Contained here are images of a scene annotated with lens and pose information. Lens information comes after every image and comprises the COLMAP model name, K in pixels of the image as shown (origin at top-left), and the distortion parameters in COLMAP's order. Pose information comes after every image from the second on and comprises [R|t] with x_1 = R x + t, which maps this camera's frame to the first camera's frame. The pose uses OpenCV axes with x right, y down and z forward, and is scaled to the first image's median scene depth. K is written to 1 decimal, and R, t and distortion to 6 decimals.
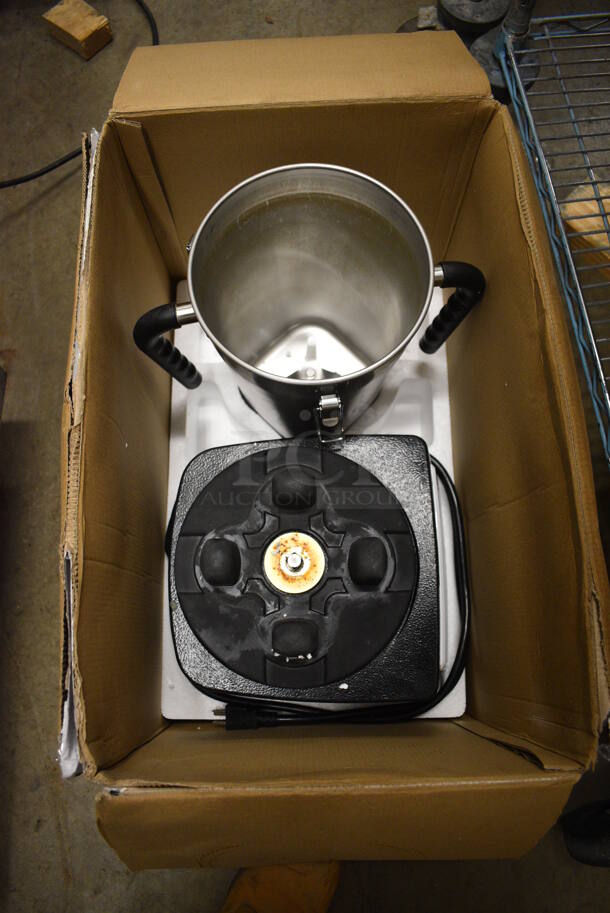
lens RADIAL K [[707.4, 0, 317.6], [0, 707.4, 459.3], [0, 0, 1]] dist [-0.177940, 0.117409]
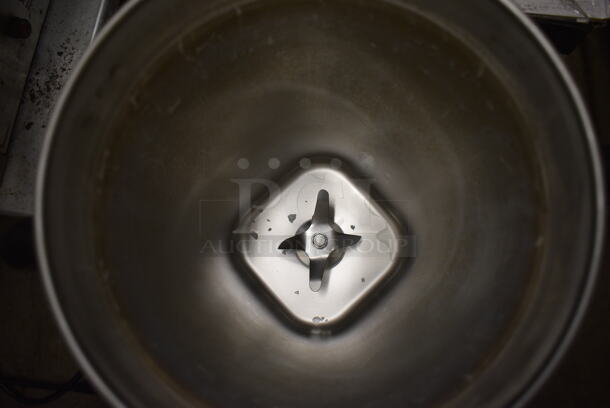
lens RADIAL K [[465.7, 0, 305.0], [0, 465.7, 204.0], [0, 0, 1]] dist [-0.104246, 0.016750]
pose [[0.997663, 0.041428, -0.054338, 0.000680], [-0.036737, 0.995732, 0.084664, -0.324885], [0.057614, -0.082470, 0.994927, 0.821167]]
